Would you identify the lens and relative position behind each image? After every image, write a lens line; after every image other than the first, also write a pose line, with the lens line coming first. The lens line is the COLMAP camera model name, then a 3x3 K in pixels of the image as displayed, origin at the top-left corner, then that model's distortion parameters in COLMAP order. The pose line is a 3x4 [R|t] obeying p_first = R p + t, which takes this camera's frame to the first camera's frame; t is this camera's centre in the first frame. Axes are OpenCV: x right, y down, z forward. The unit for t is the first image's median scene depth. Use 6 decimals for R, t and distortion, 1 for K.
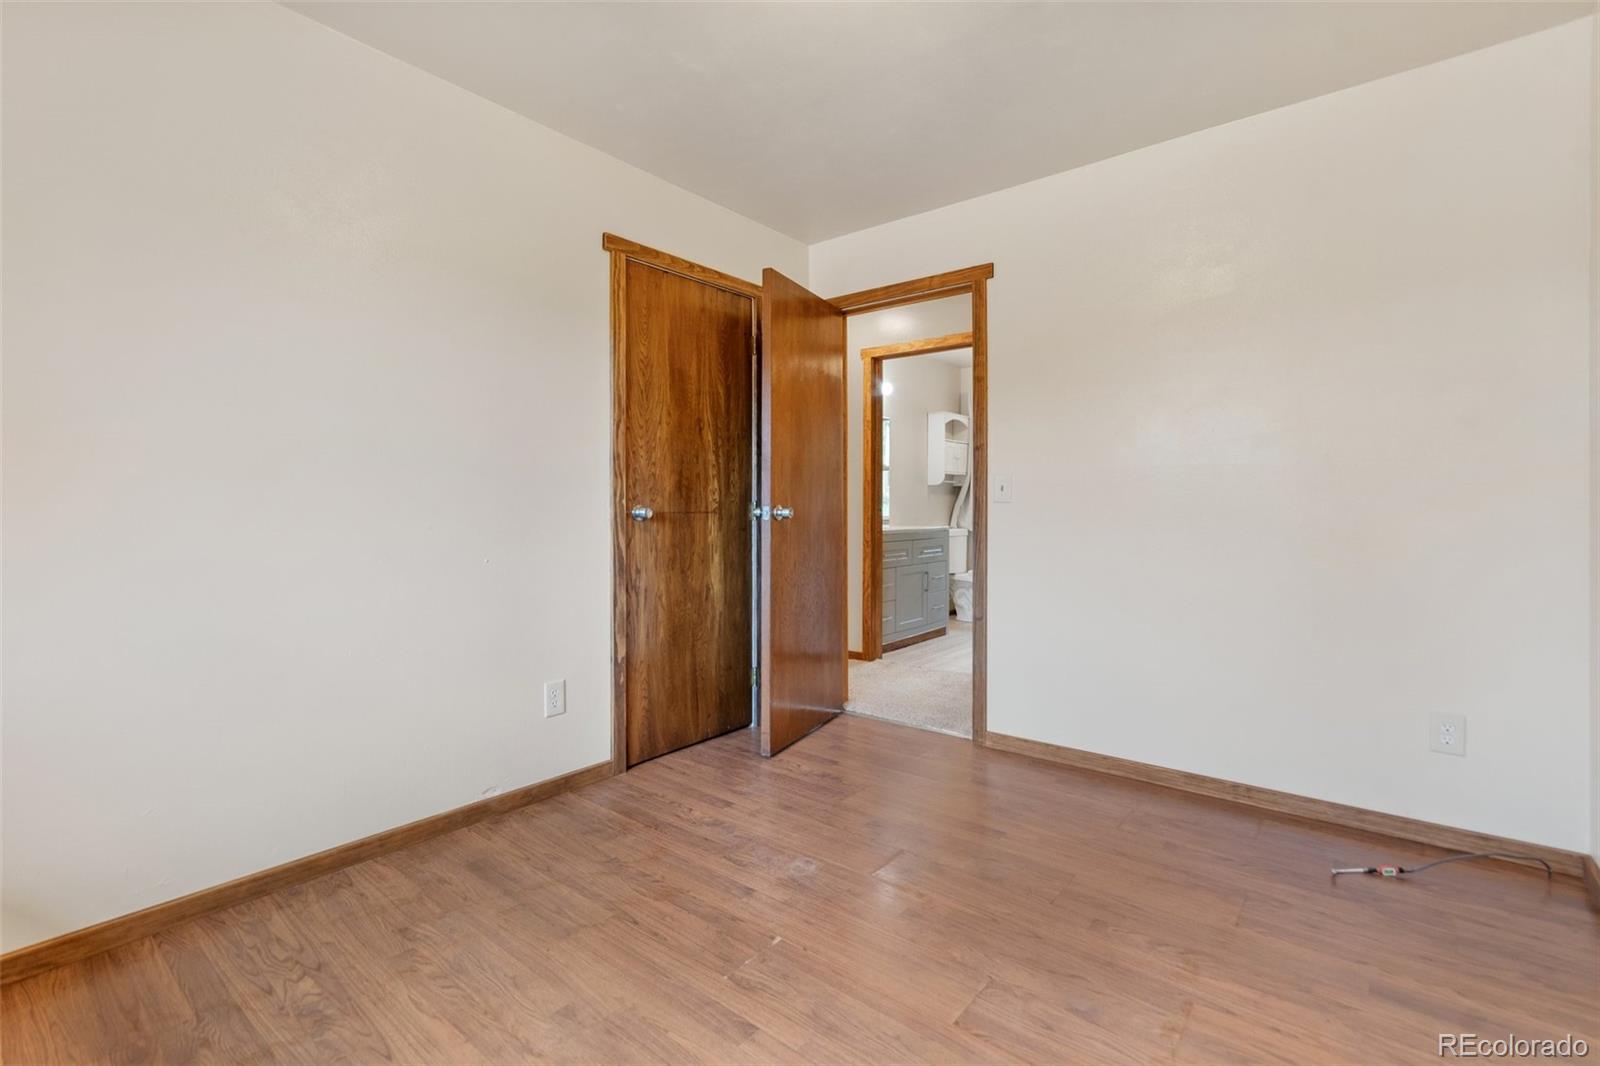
lens RADIAL K [[726.1, 0, 797.3], [0, 726.1, 526.9], [0, 0, 1]] dist [-0.002729, -0.000207]
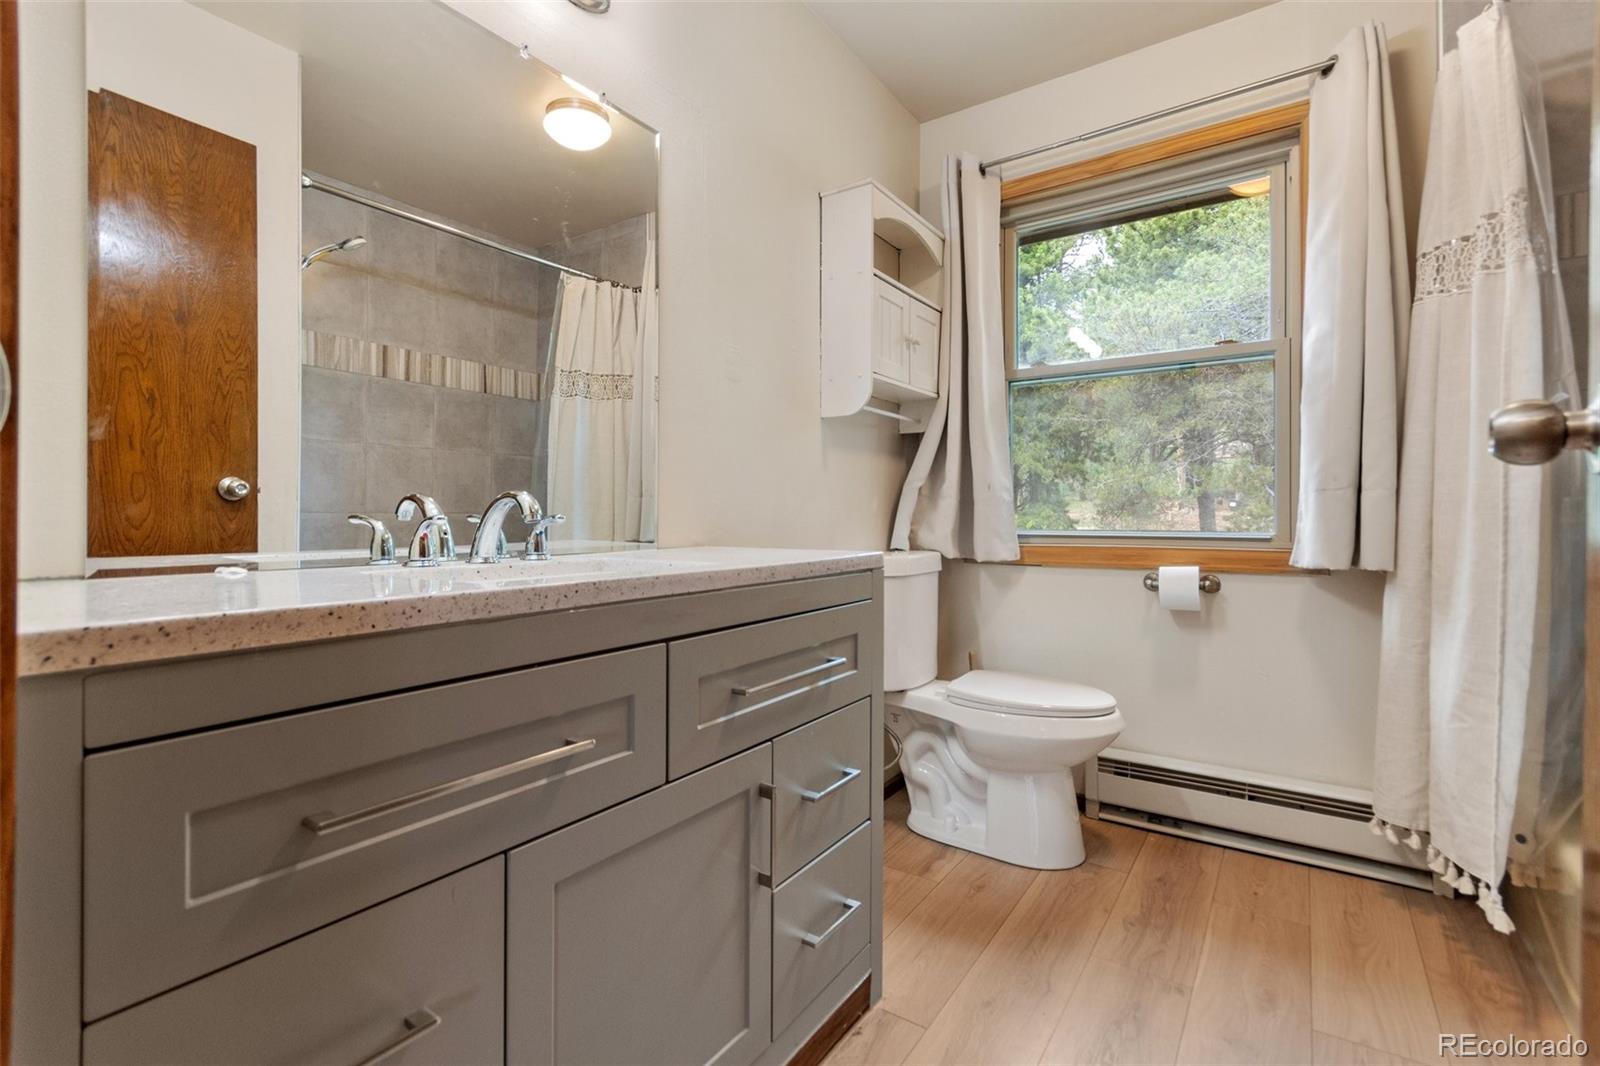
lens RADIAL K [[726.1, 0, 800.3], [0, 726.1, 527.3], [0, 0, 1]] dist [-0.002729, -0.000207]
pose [[0.997393, 0.002584, 0.072108, 0.145007], [-0.002450, 0.999995, -0.001955, -0.008532], [-0.072113, 0.001773, 0.997395, 0.668953]]
